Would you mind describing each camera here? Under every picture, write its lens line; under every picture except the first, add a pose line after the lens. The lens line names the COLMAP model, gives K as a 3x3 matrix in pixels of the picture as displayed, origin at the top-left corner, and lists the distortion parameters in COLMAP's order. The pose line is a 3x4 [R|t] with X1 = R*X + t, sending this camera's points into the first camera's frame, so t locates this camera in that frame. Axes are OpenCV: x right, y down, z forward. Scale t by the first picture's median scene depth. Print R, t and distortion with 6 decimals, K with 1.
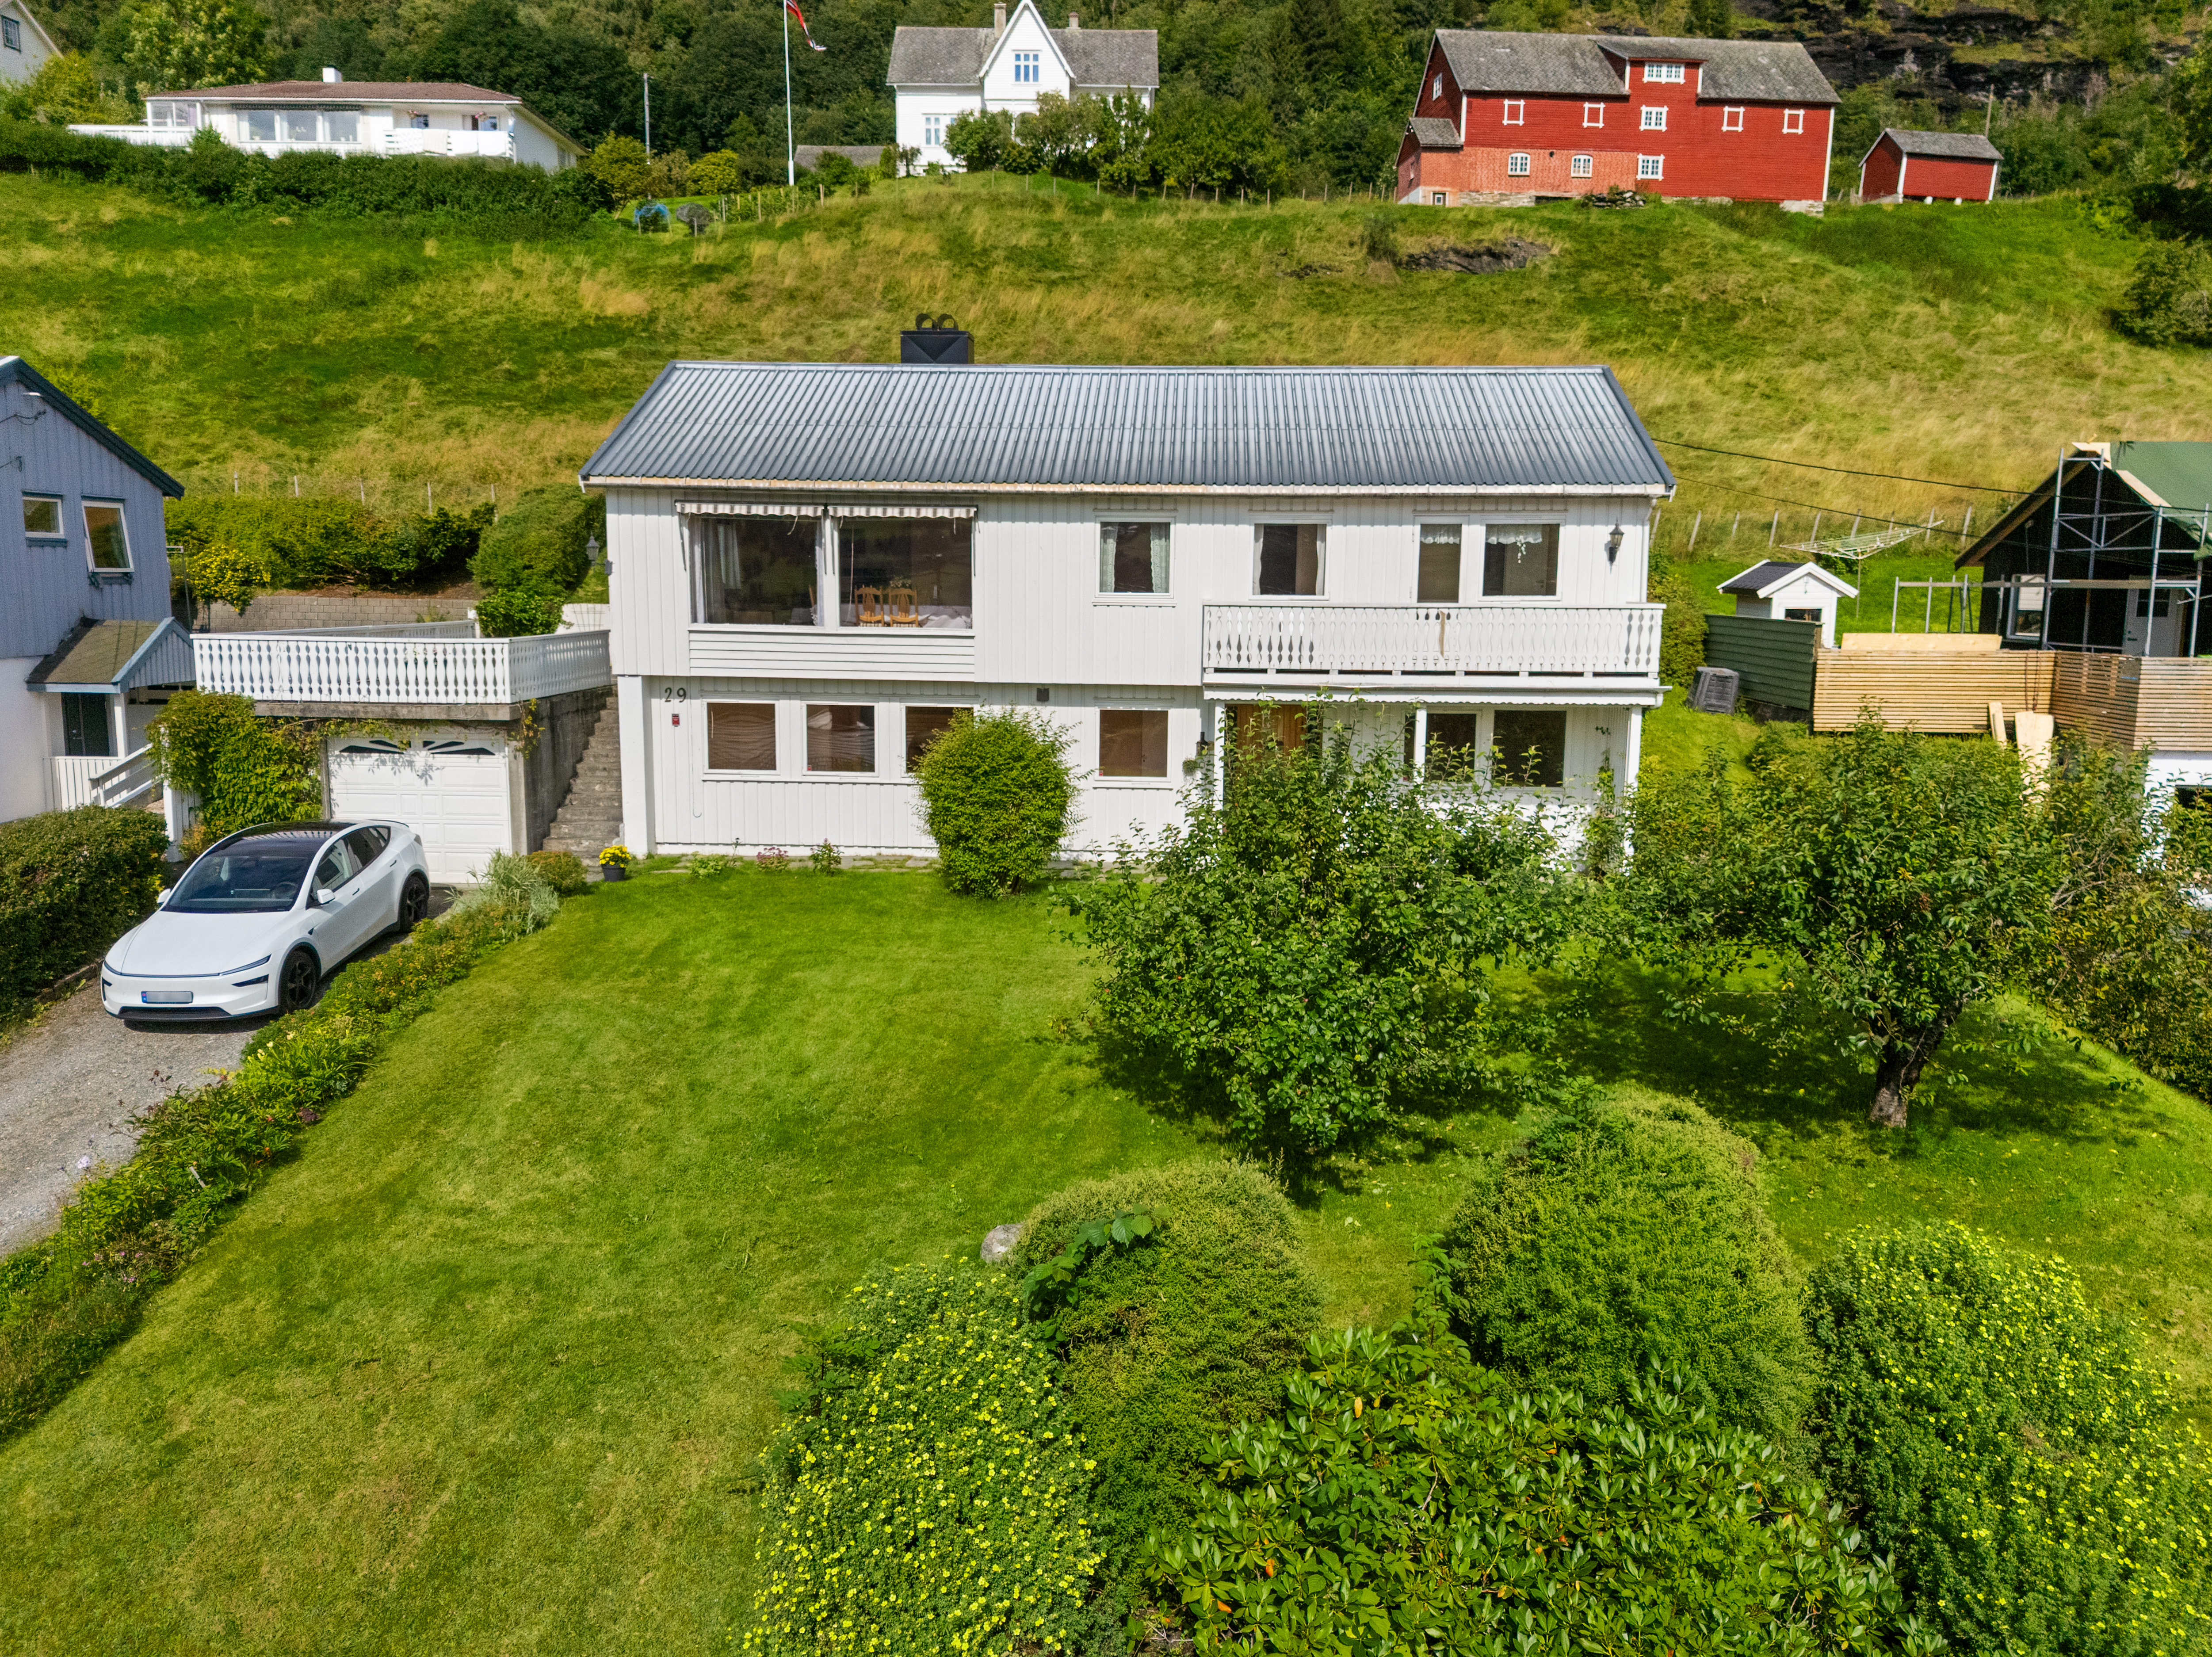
lens RADIAL K [[1607.9, 0, 1106.0], [0, 1607.9, 828.5], [0, 0, 1]] dist [0.018476, -0.020913]
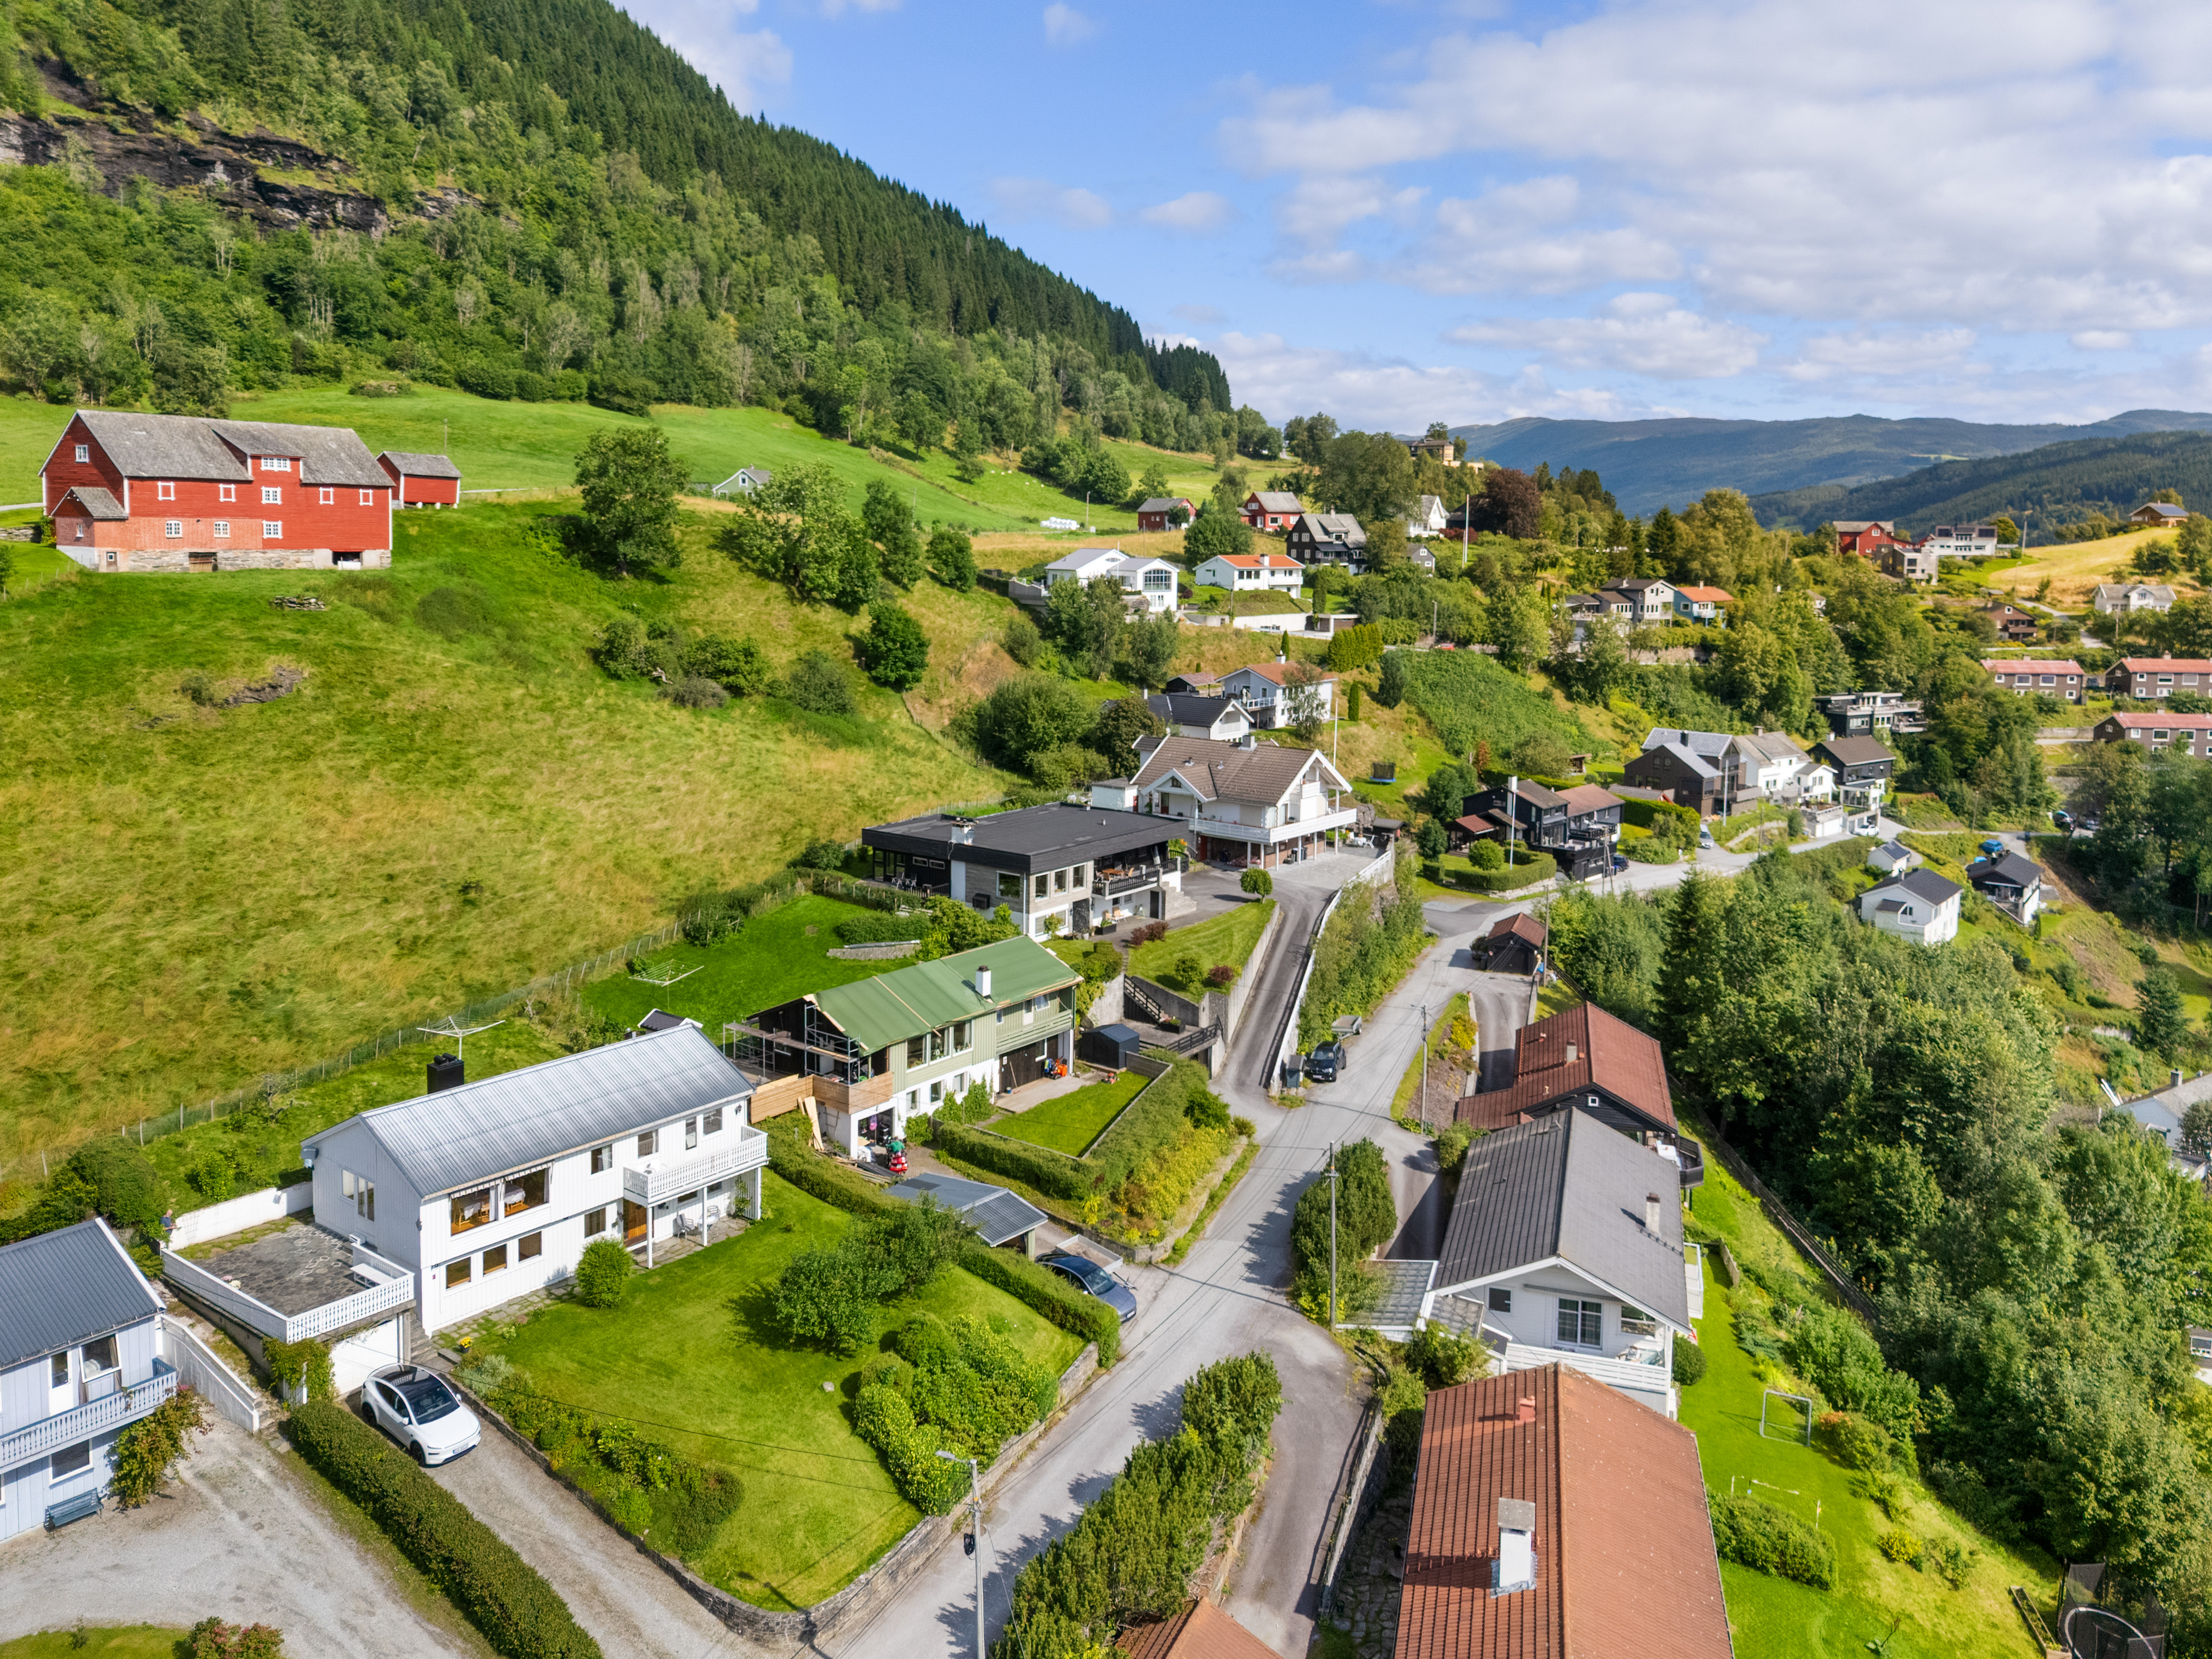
lens RADIAL K [[1541.2, 0, 1106.0], [0, 1541.2, 829.5], [0, 0, 1]] dist [0.011497, 0.003522]
pose [[0.551663, -0.128226, 0.824152, -0.374973], [0.107076, 0.990823, 0.082484, -0.199557], [-0.827165, 0.042744, 0.560331, -0.281188]]
